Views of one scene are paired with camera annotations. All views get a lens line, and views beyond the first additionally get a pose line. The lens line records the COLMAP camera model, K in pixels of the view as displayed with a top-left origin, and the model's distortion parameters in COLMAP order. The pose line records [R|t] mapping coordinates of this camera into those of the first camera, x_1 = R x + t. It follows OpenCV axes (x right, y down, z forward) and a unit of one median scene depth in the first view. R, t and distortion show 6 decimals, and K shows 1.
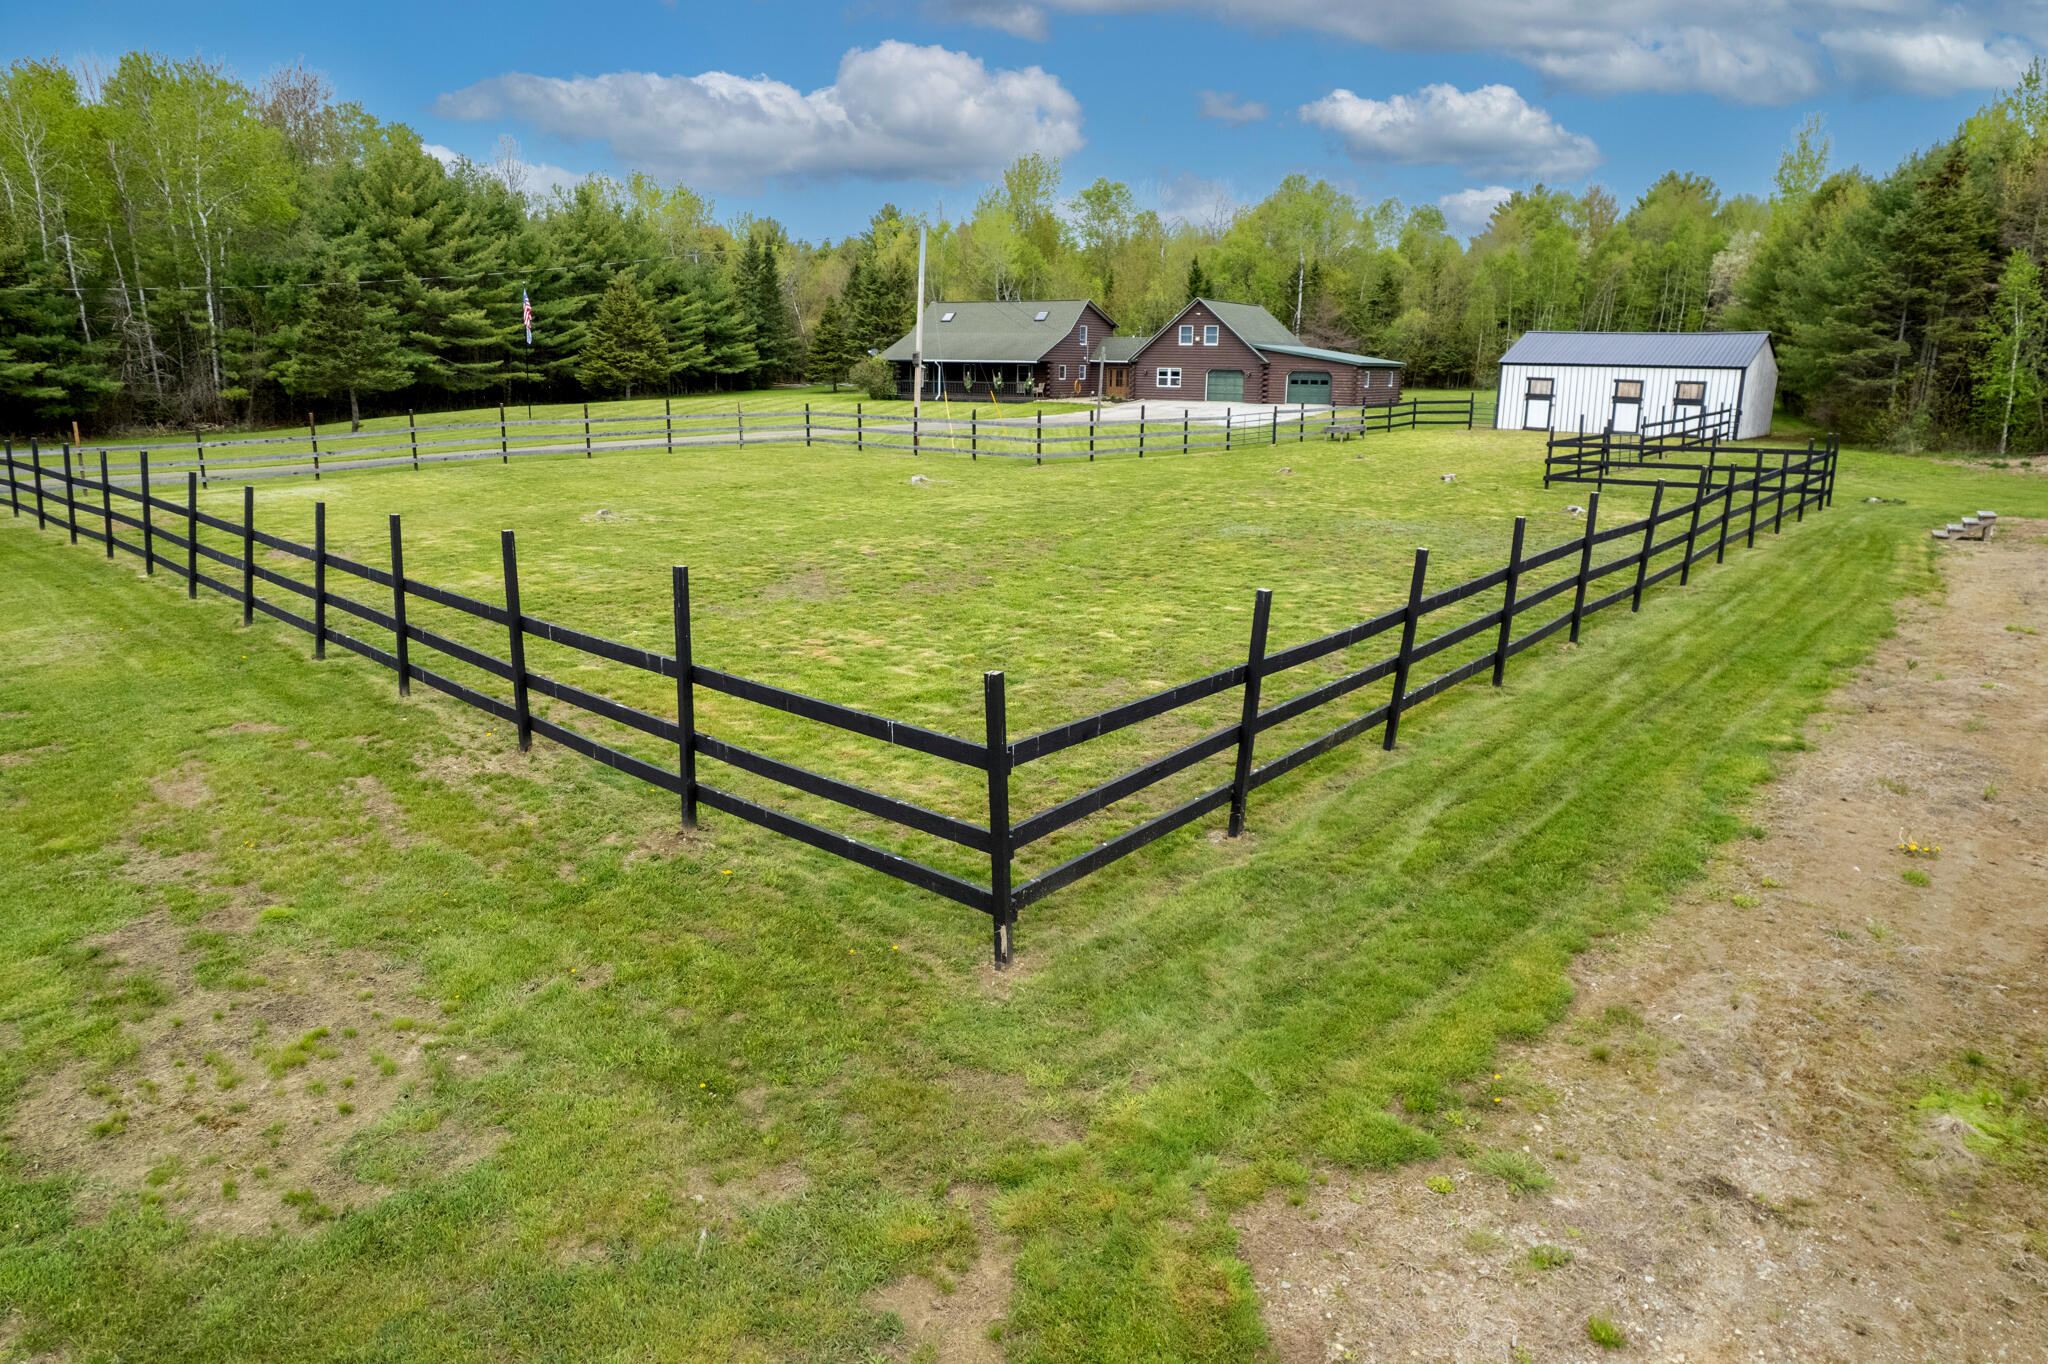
lens RADIAL K [[1315.0, 0, 1024.0], [0, 1315.0, 682.0], [0, 0, 1]] dist [-0.077566, 0.067808]
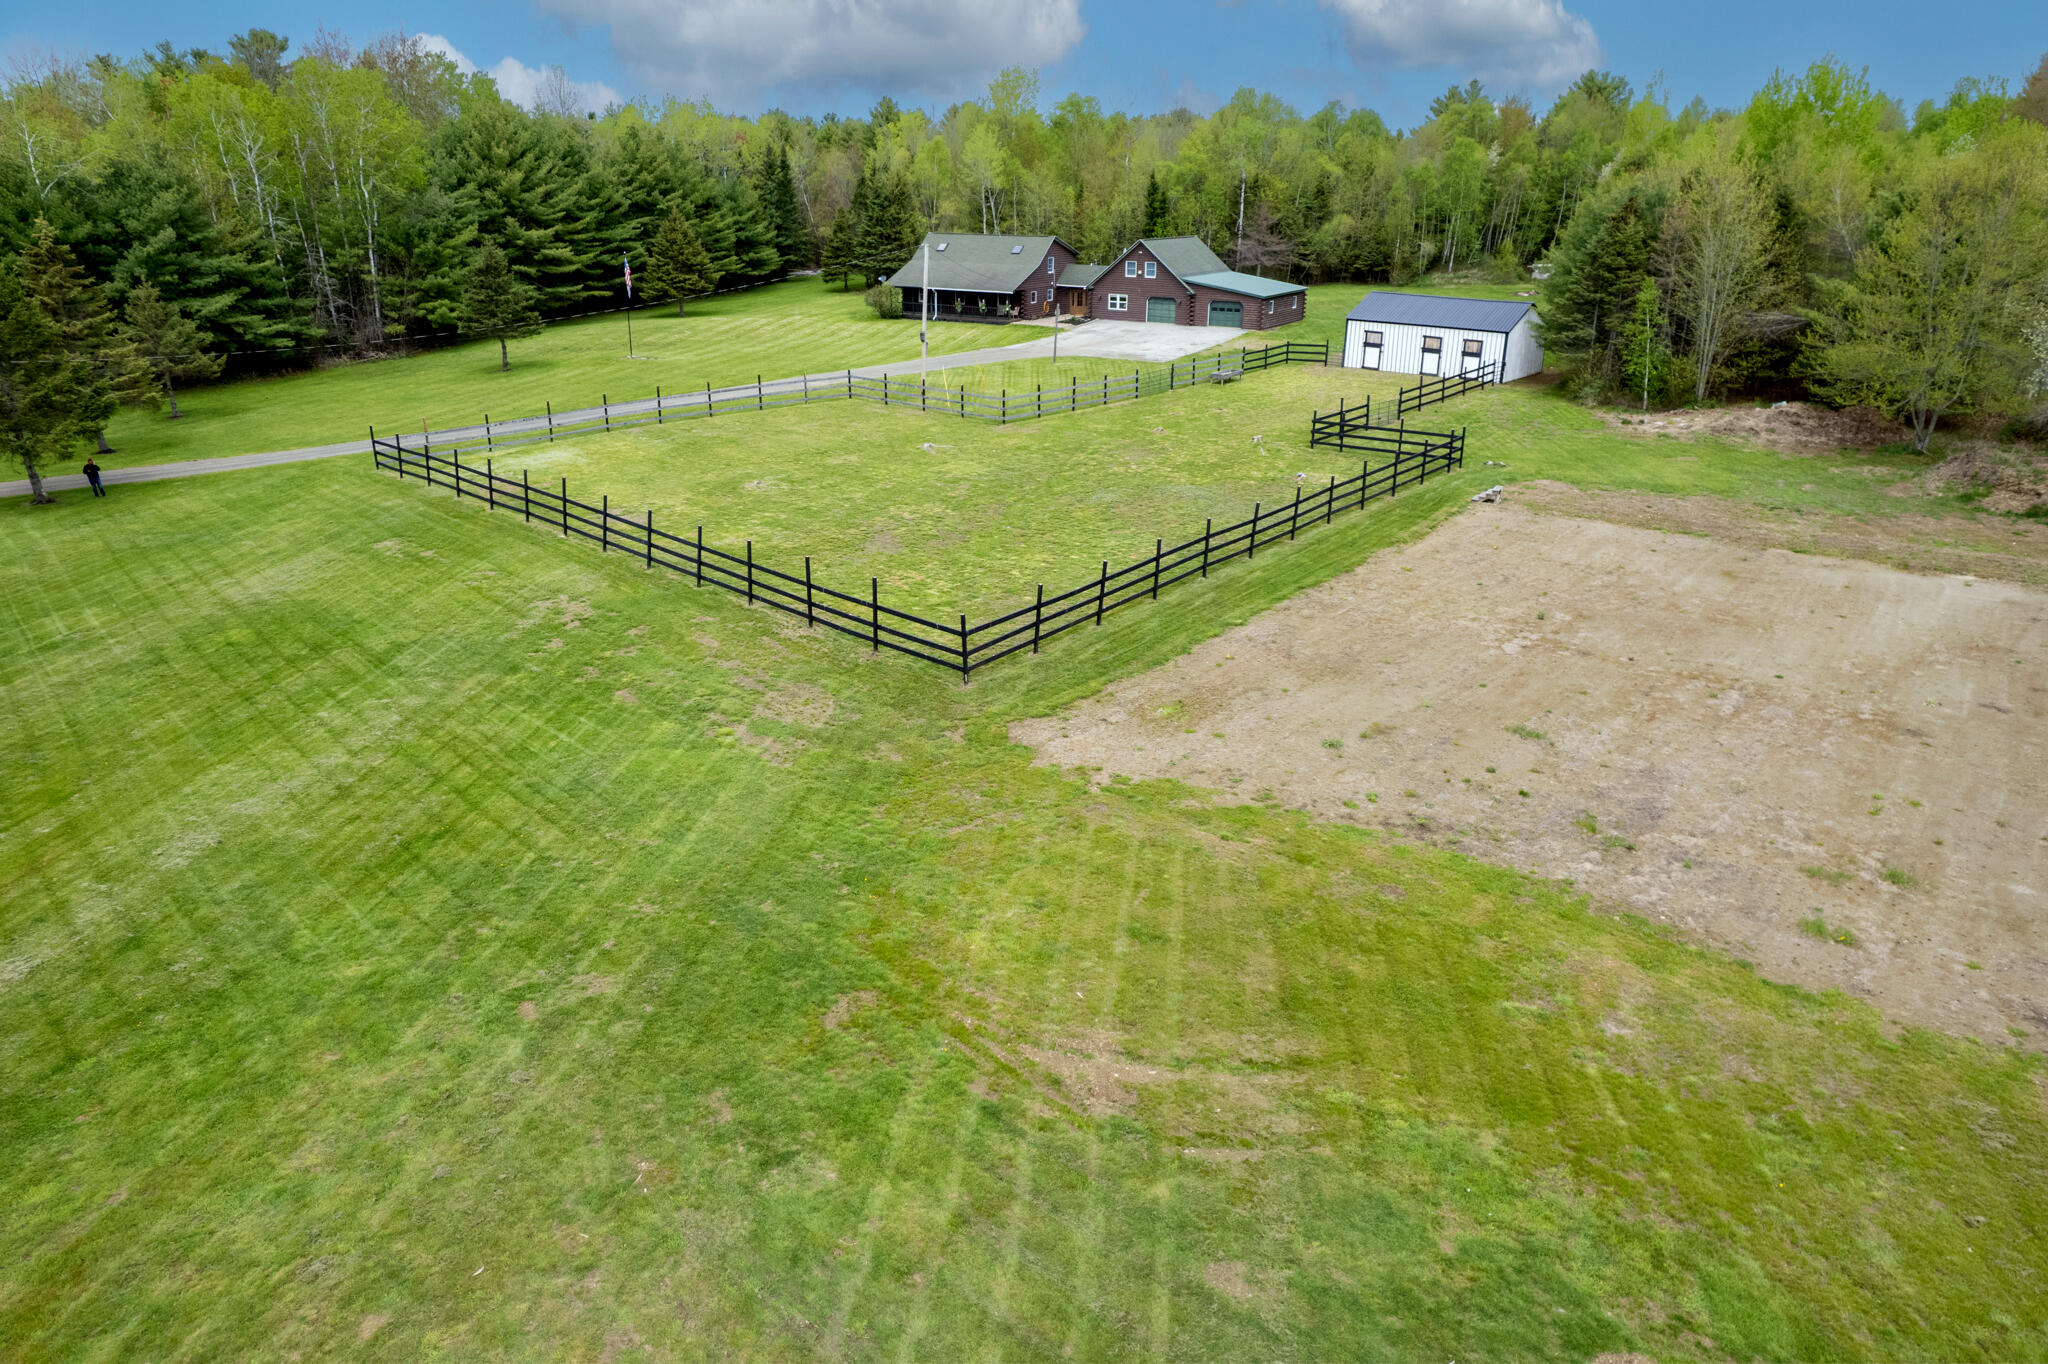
lens RADIAL K [[1315.0, 0, 1024.0], [0, 1315.0, 682.0], [0, 0, 1]] dist [-0.077566, 0.067808]
pose [[0.999989, -0.003380, 0.003344, 0.015210], [0.002925, 0.991786, 0.127872, -0.031584], [-0.003749, -0.127861, 0.991785, -0.307783]]
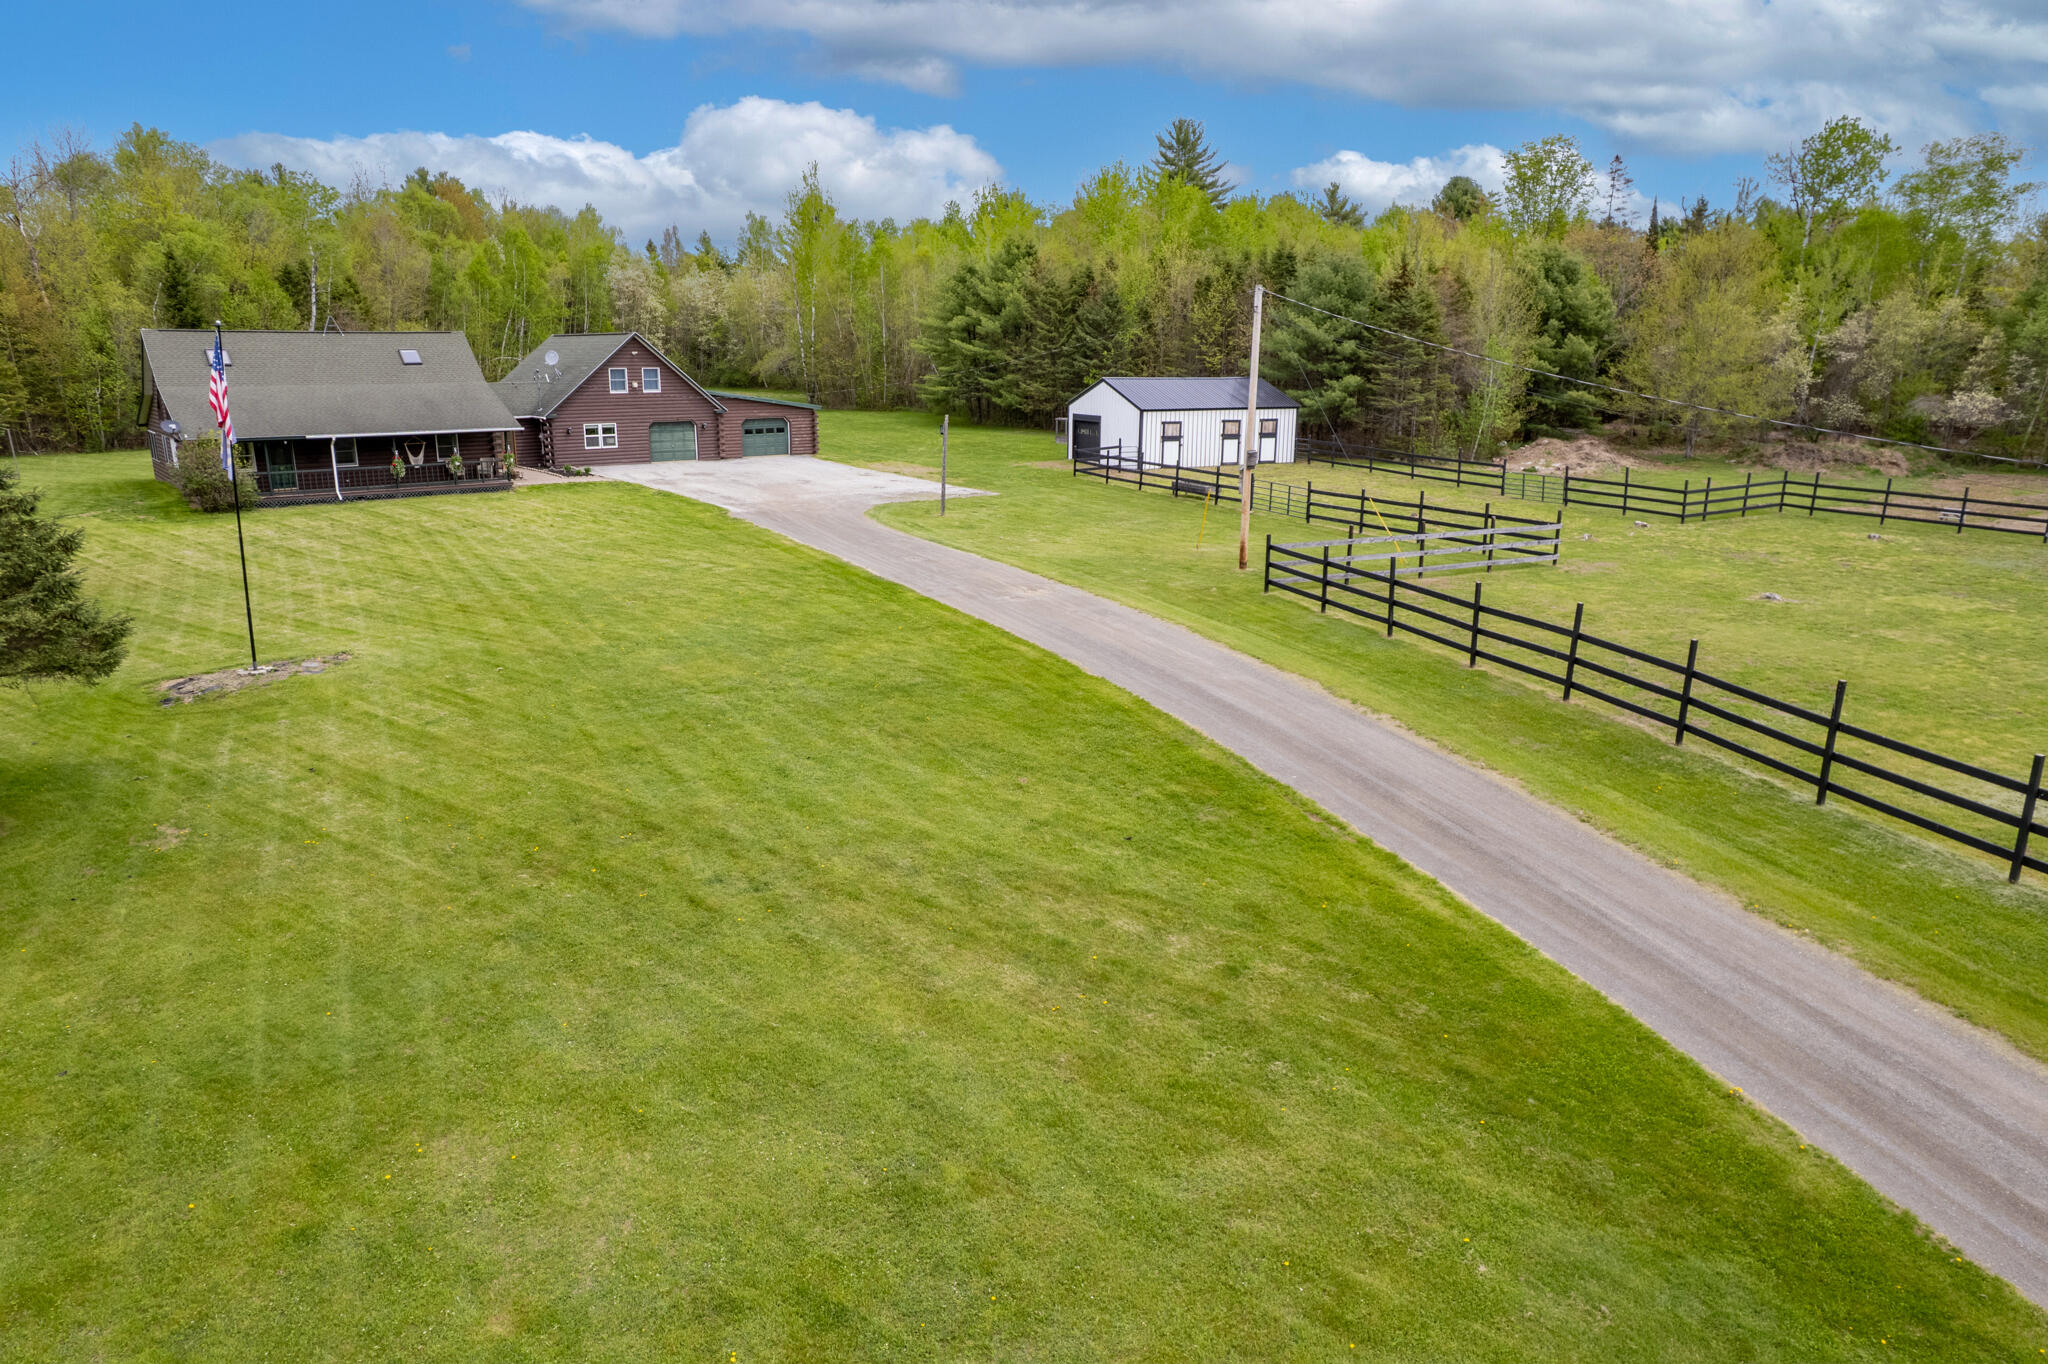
lens RADIAL K [[1315.0, 0, 1024.0], [0, 1315.0, 682.0], [0, 0, 1]] dist [-0.077566, 0.067808]
pose [[0.356748, -0.237561, 0.903491, -0.538823], [0.220425, 0.961225, 0.165706, -0.172267], [-0.907824, 0.140036, 0.395280, 0.514159]]
